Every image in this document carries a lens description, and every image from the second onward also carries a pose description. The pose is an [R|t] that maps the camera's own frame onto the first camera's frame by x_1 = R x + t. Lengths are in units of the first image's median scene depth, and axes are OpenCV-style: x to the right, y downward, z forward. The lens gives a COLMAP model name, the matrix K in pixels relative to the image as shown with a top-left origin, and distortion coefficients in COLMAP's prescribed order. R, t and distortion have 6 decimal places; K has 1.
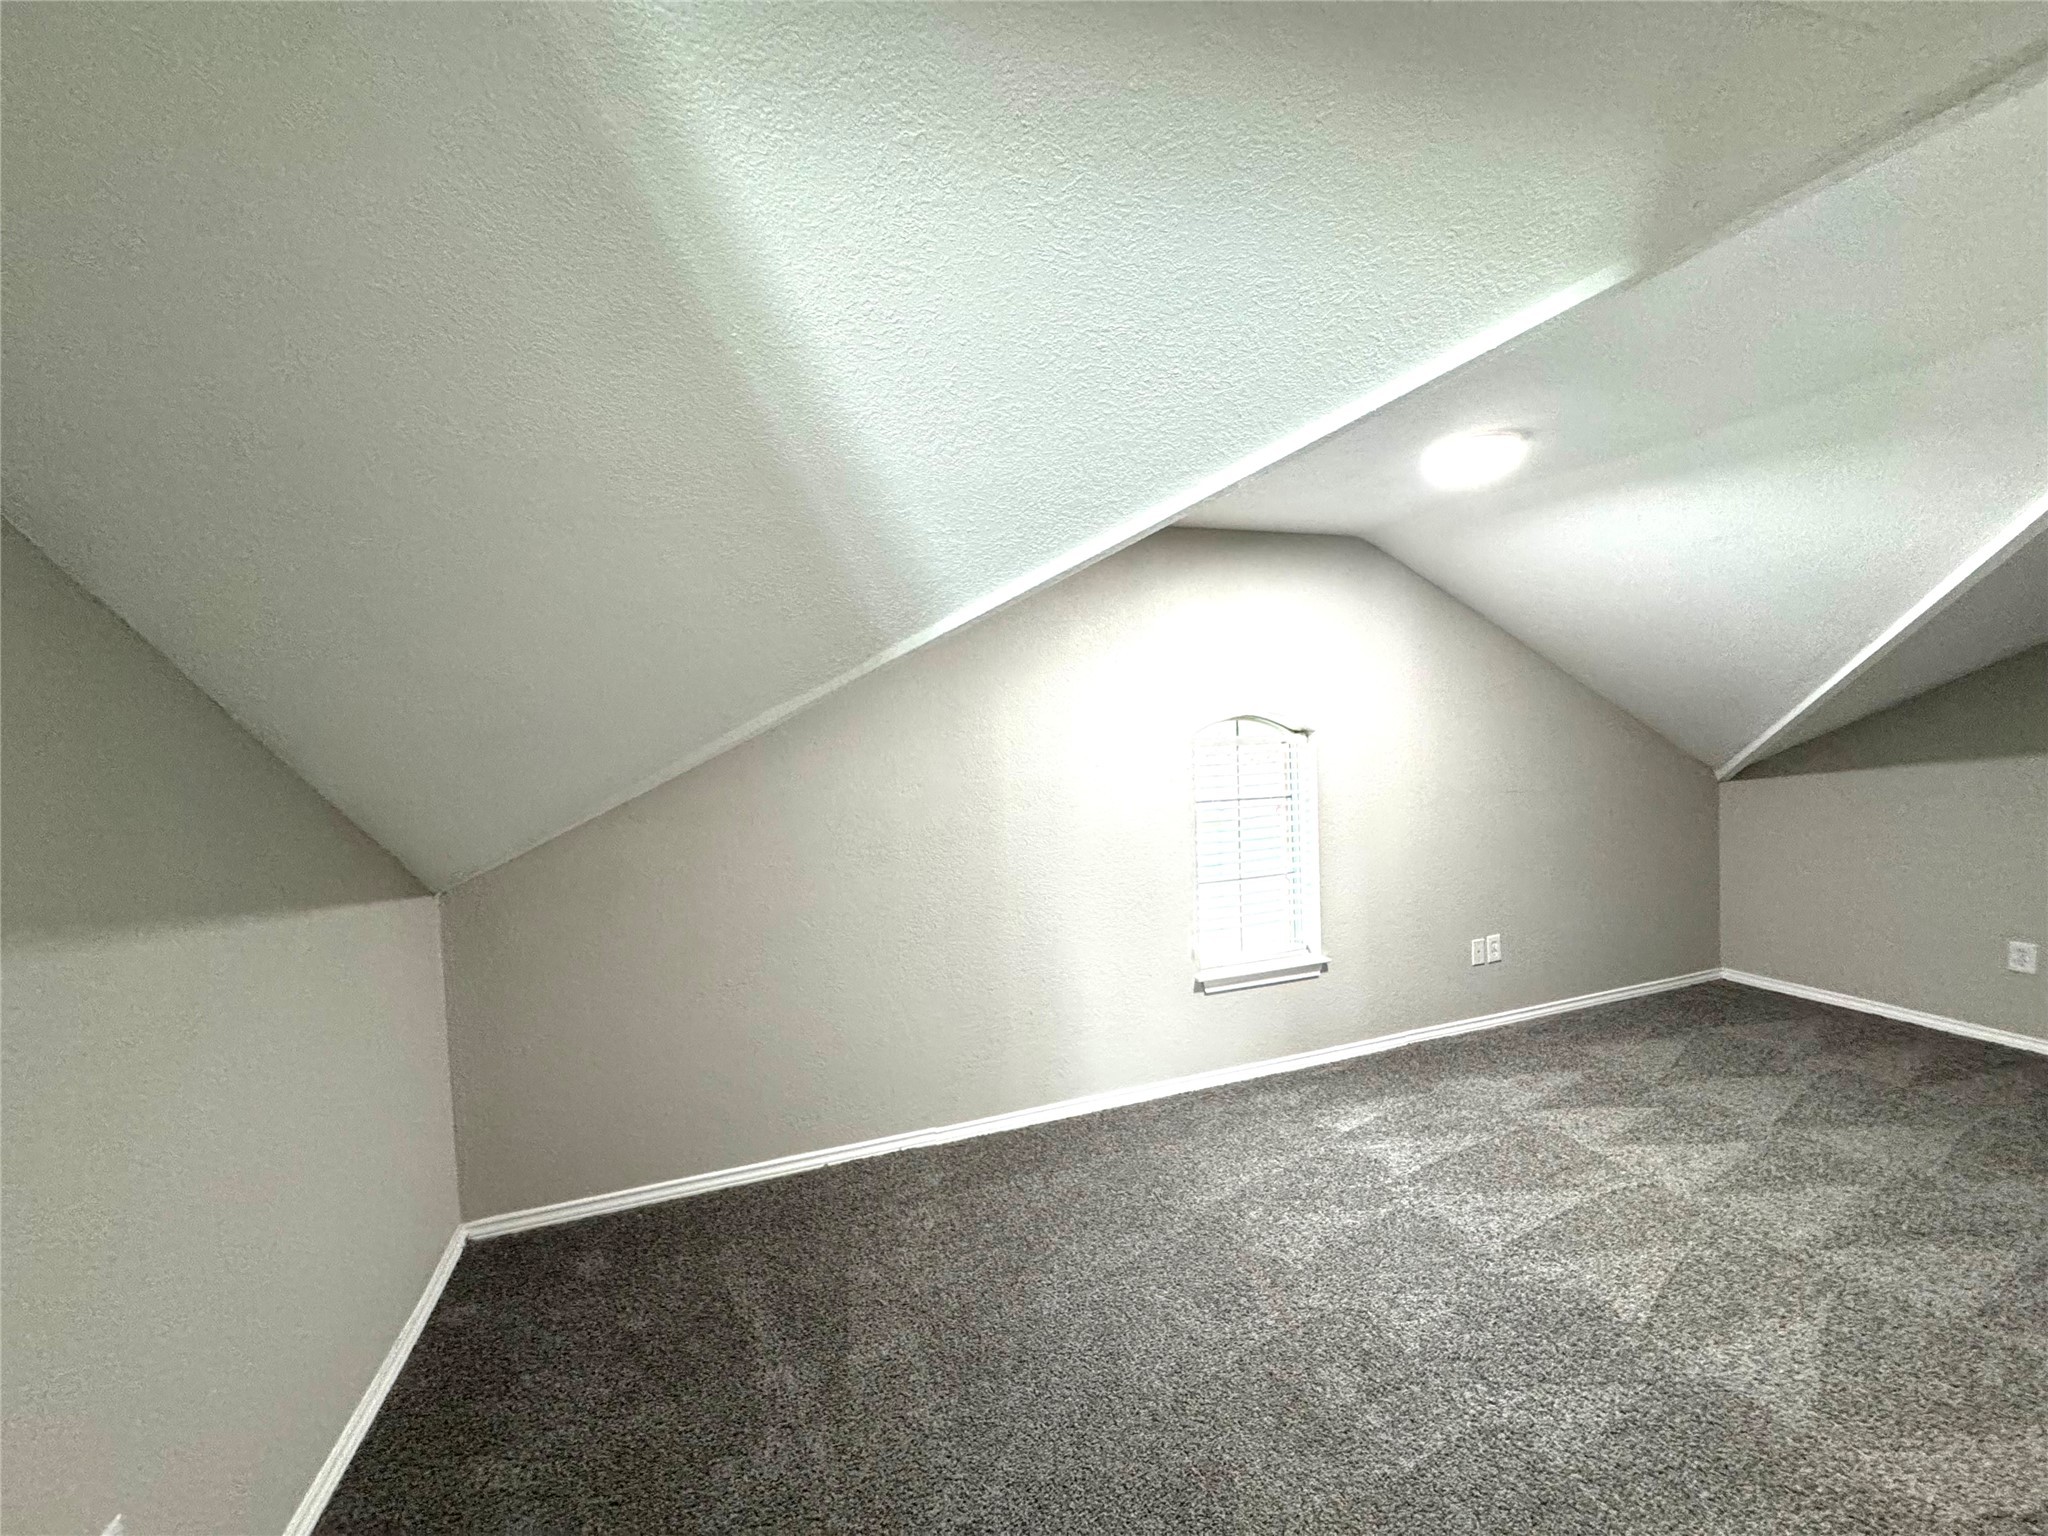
lens RADIAL K [[823.9, 0, 1024.0], [0, 823.9, 768.0], [0, 0, 1]] dist [-0.000567, 0.000378]
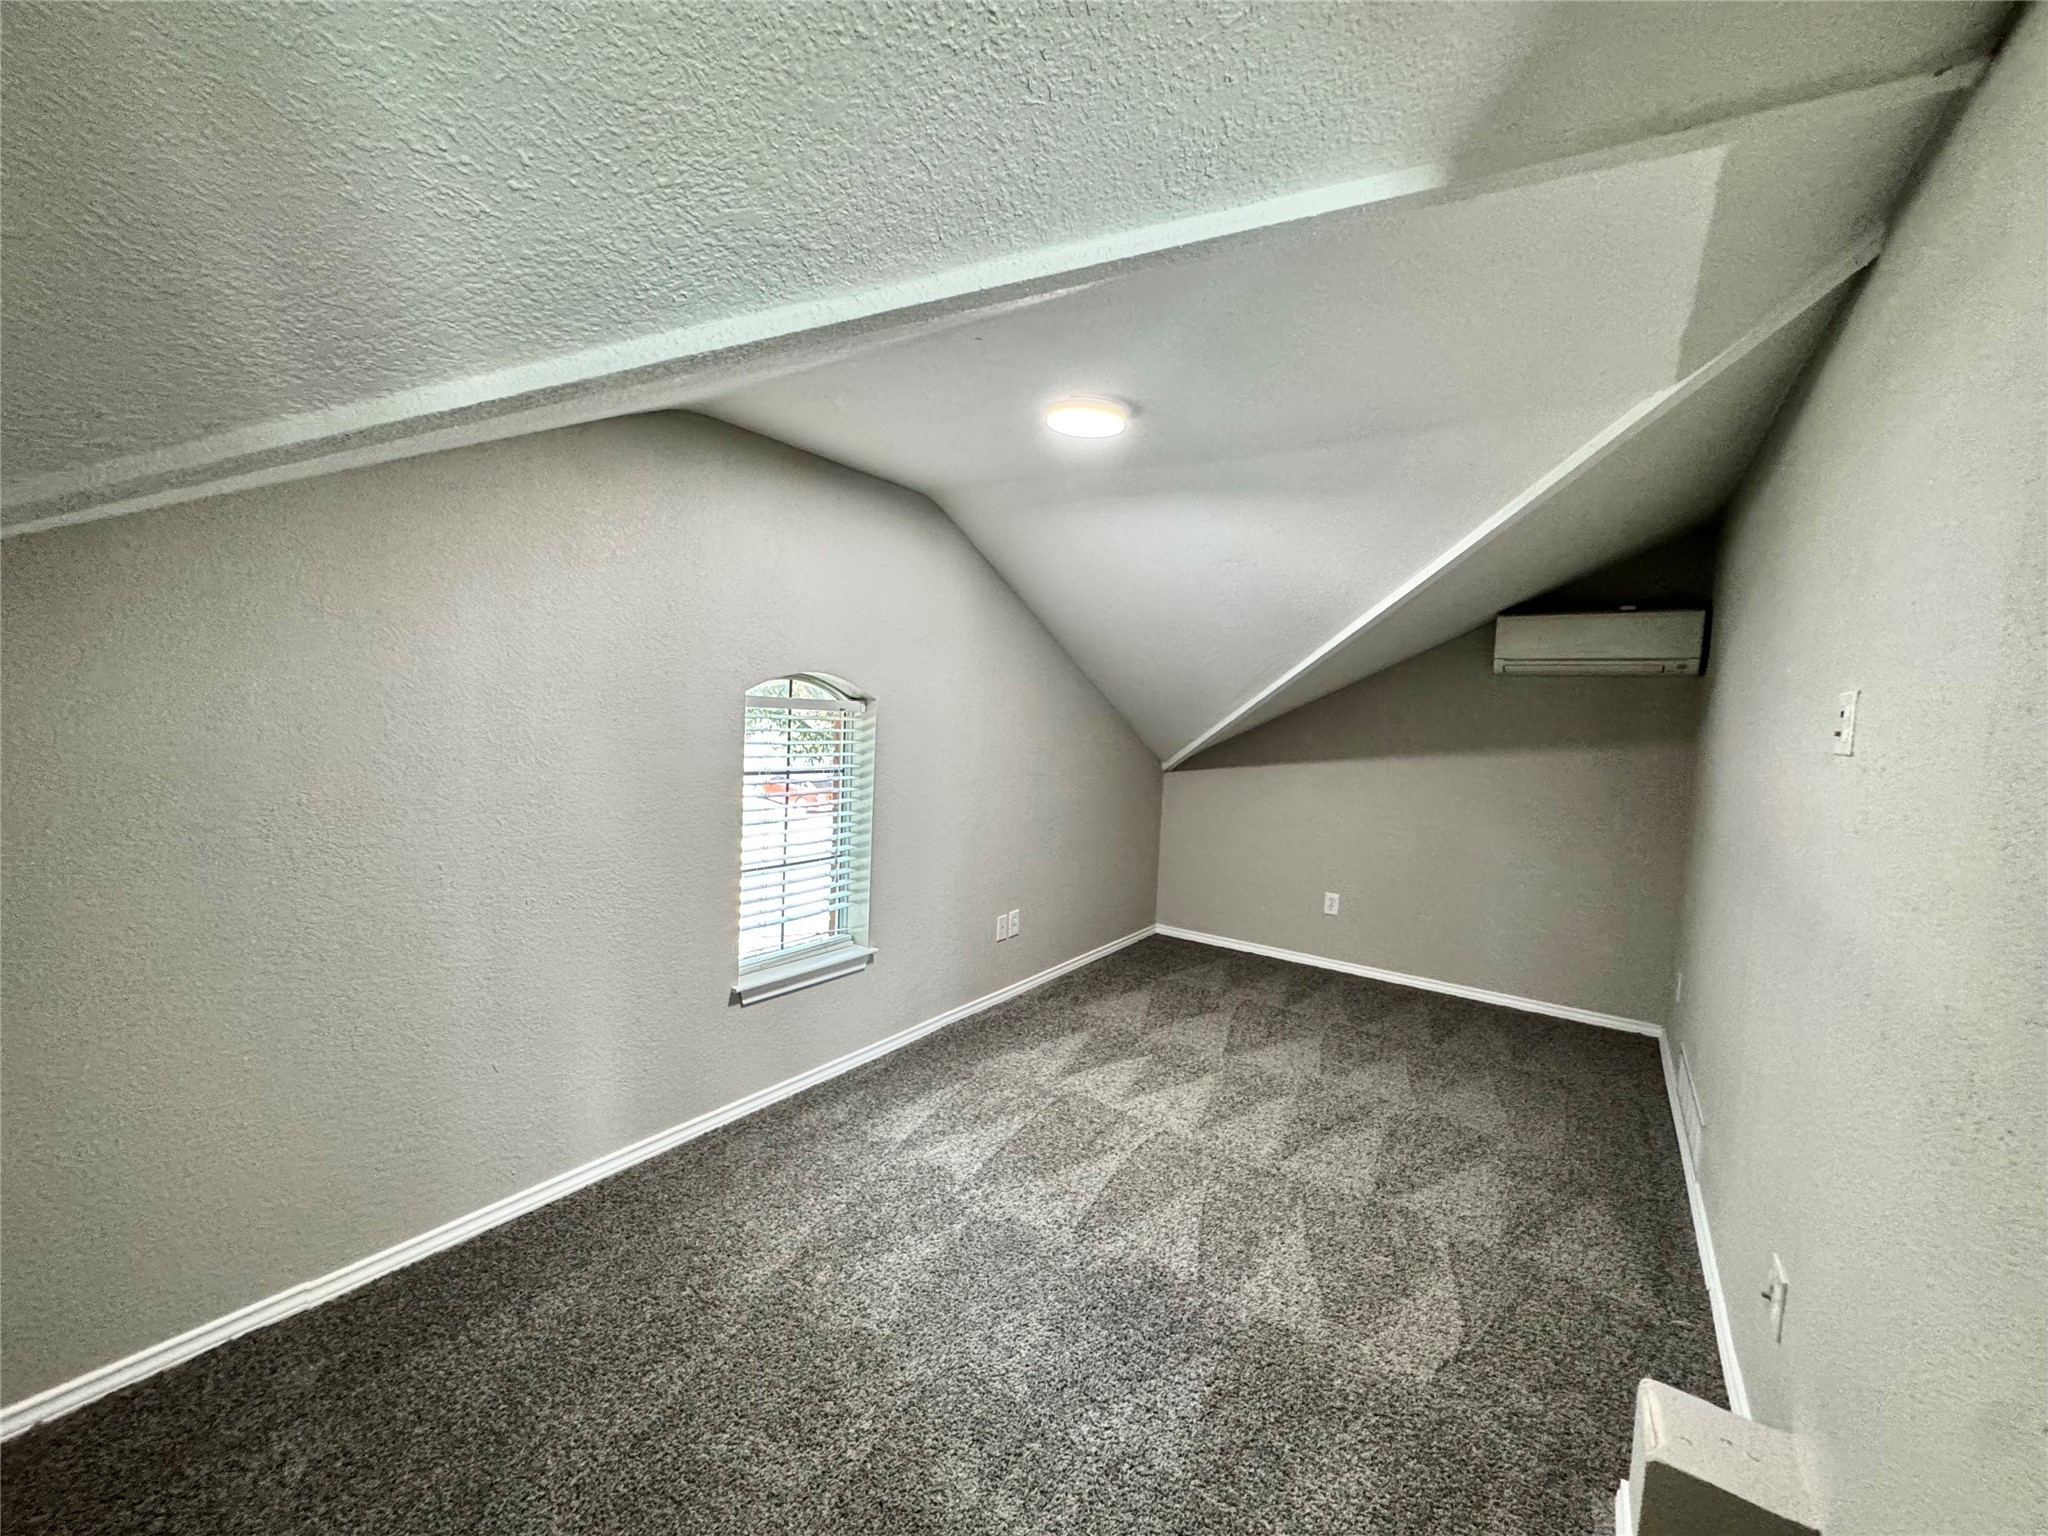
lens RADIAL K [[823.9, 0, 1024.0], [0, 823.9, 768.0], [0, 0, 1]] dist [-0.000567, 0.000378]
pose [[0.813244, 0.037237, 0.580730, -0.045264], [-0.052608, 0.998569, 0.009642, 0.016069], [-0.579540, -0.038393, 0.814039, 0.204737]]
